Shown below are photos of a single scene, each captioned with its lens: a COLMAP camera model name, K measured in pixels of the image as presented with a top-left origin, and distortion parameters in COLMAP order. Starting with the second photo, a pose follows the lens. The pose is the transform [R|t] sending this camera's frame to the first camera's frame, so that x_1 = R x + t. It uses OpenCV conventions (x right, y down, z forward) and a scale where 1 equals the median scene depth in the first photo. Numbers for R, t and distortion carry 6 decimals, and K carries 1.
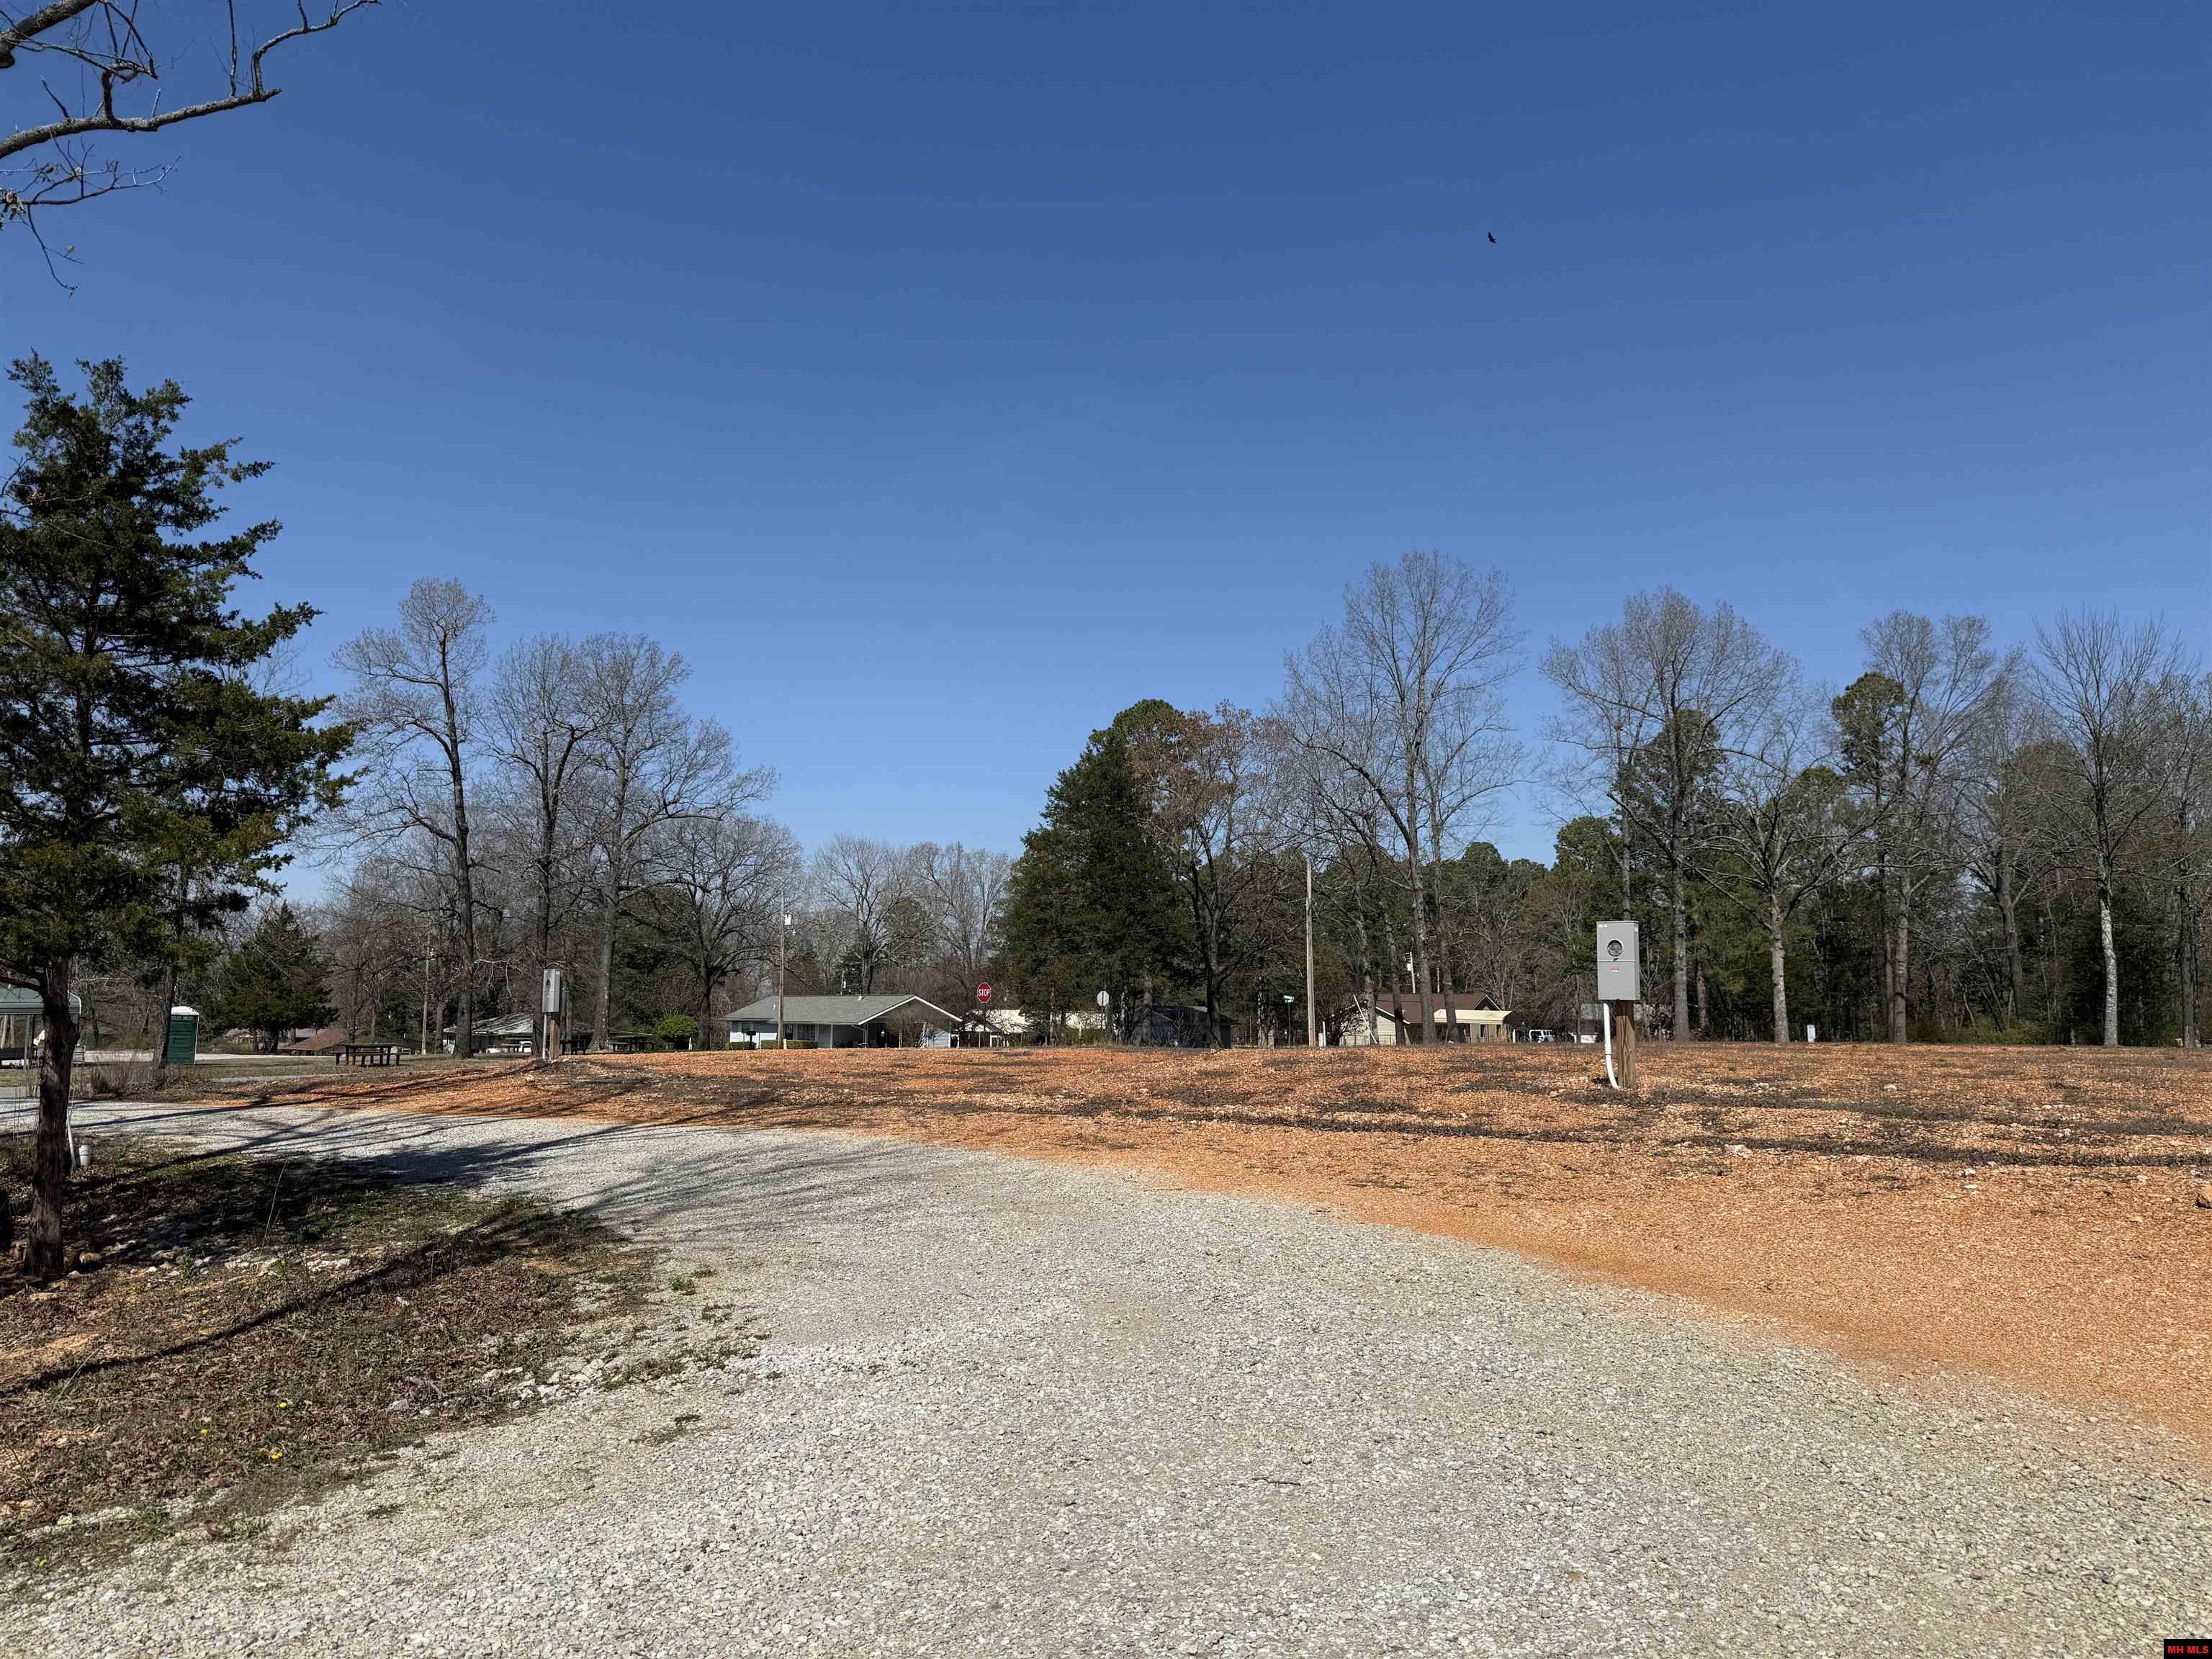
lens RADIAL K [[1539.4, 0, 1090.7], [0, 1539.4, 846.9], [0, 0, 1]] dist [0.083370, -0.106453]
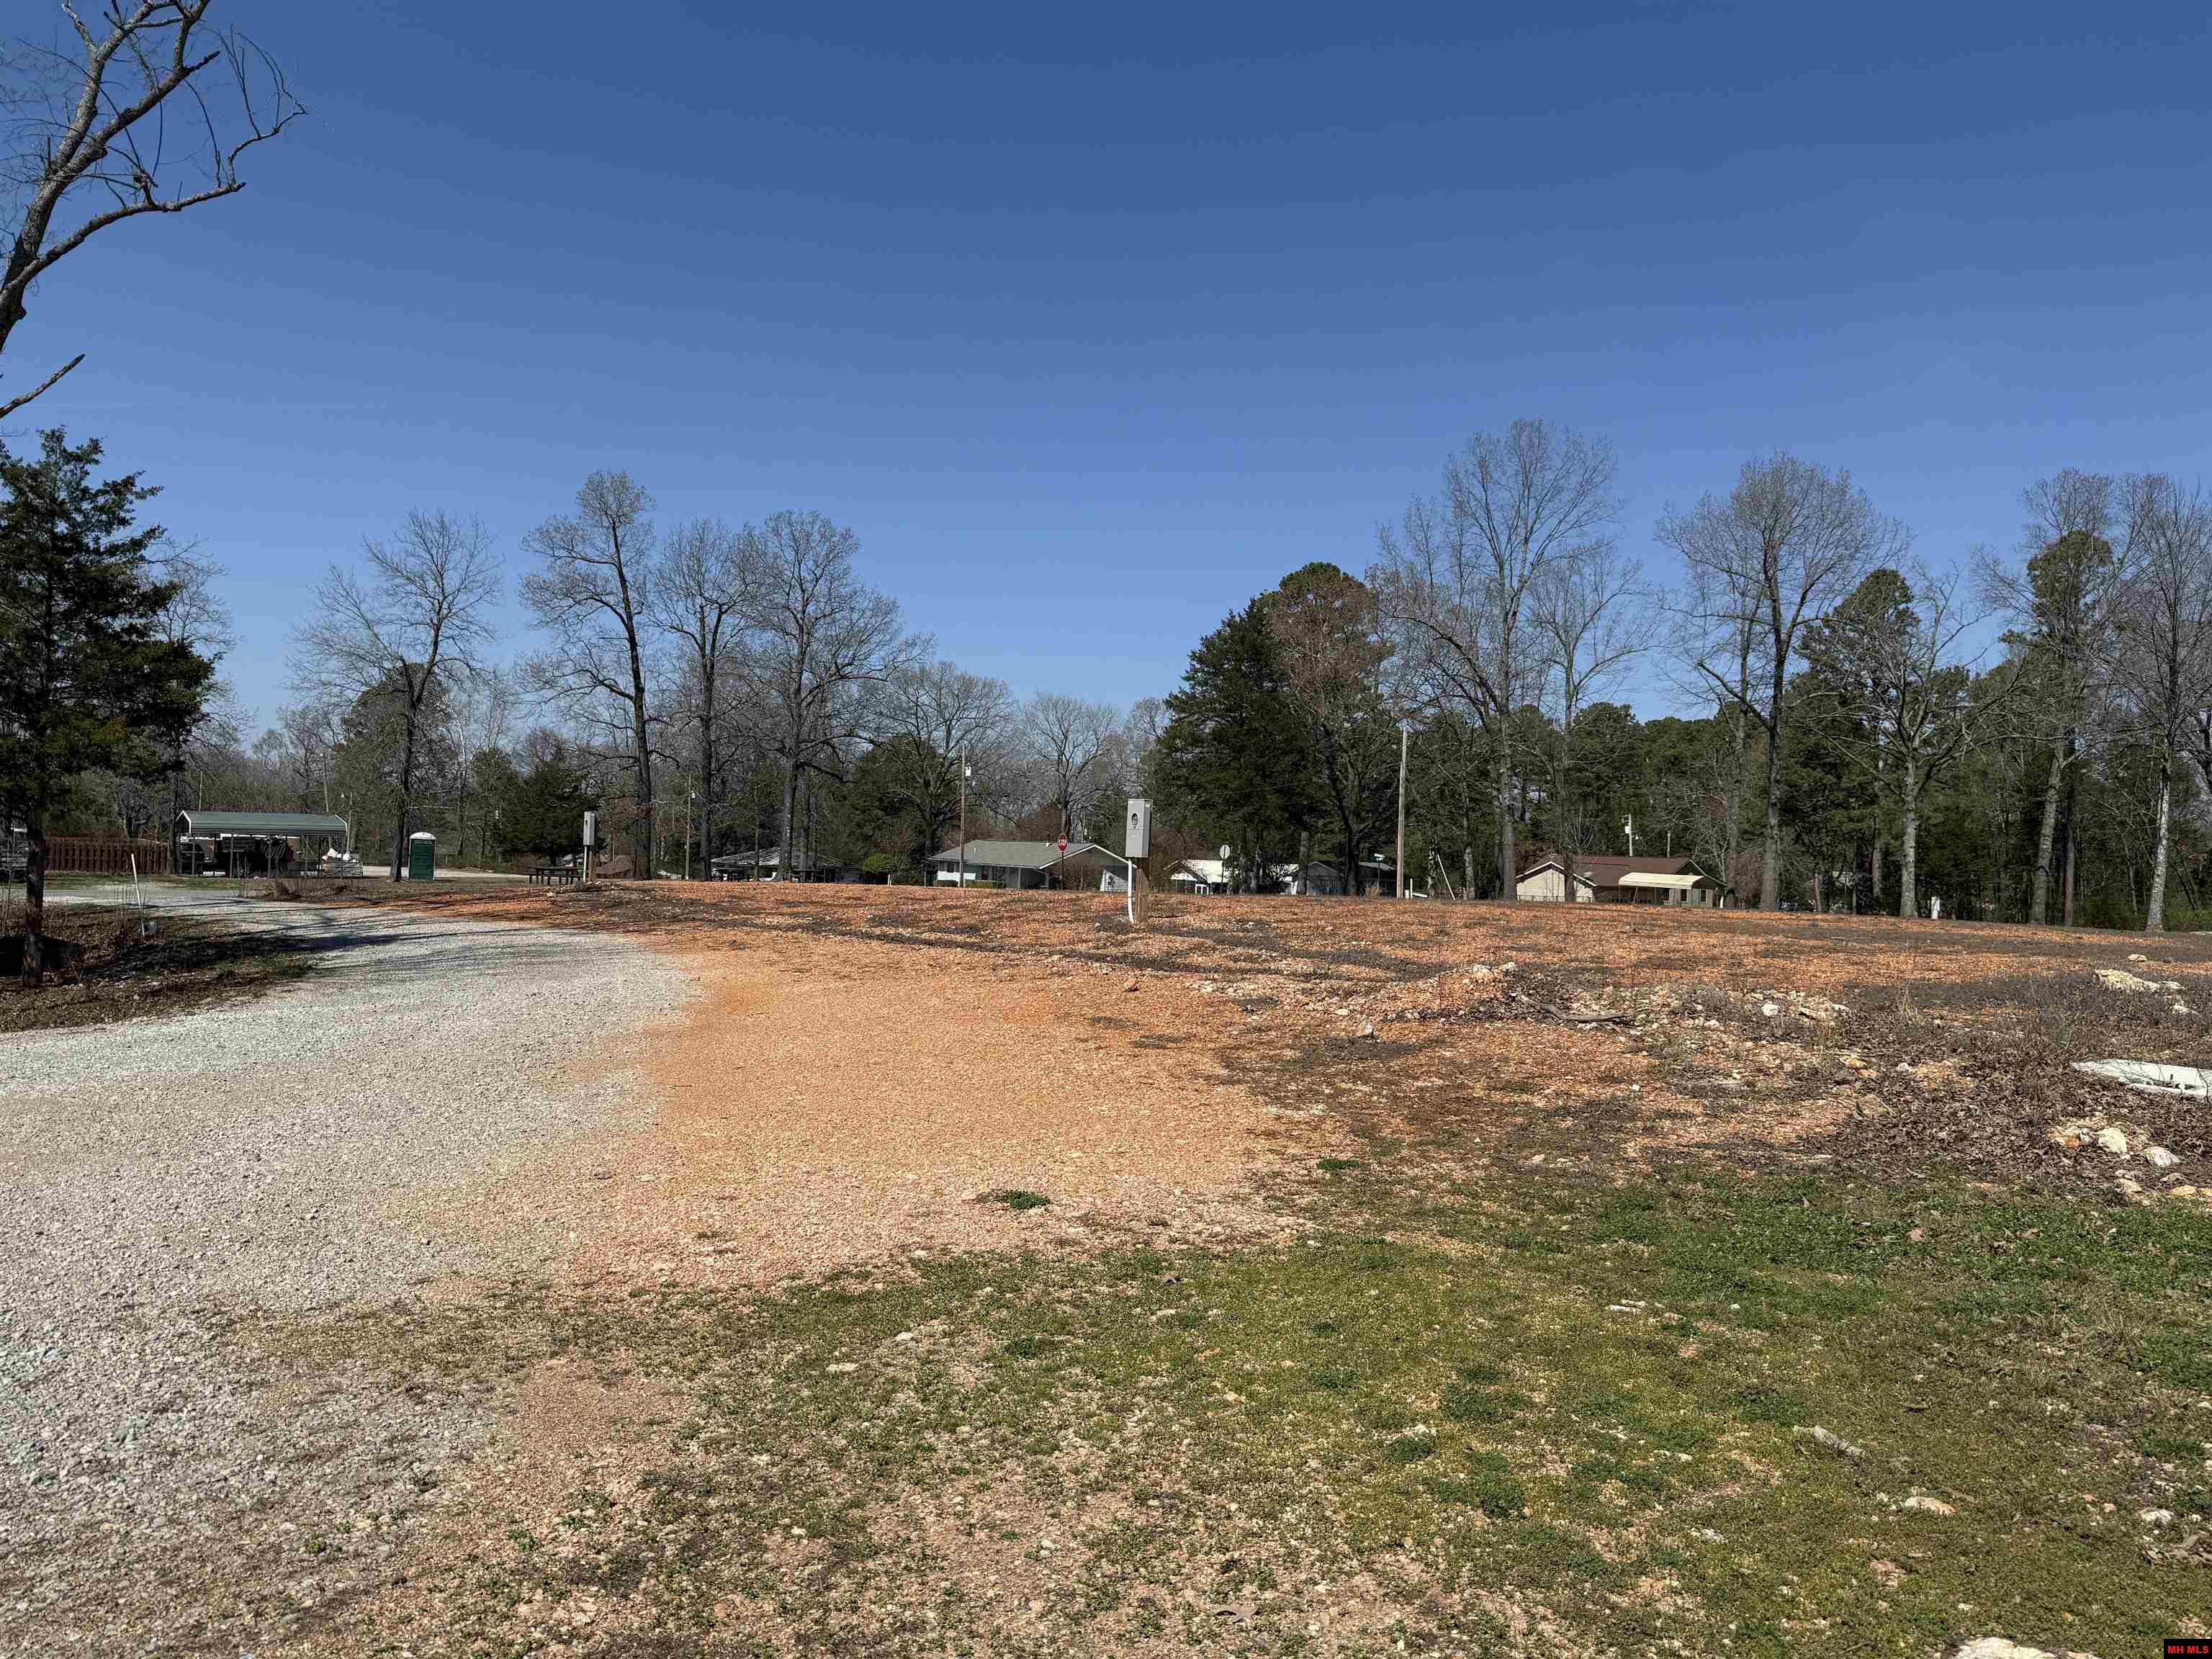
lens RADIAL K [[1539.4, 0, 1093.8], [0, 1539.4, 835.5], [0, 0, 1]] dist [0.083370, -0.106453]
pose [[0.982052, 0.027950, -0.186528, 0.132729], [-0.011155, 0.995835, 0.090487, -0.009657], [0.188280, -0.086782, 0.978274, -0.073461]]
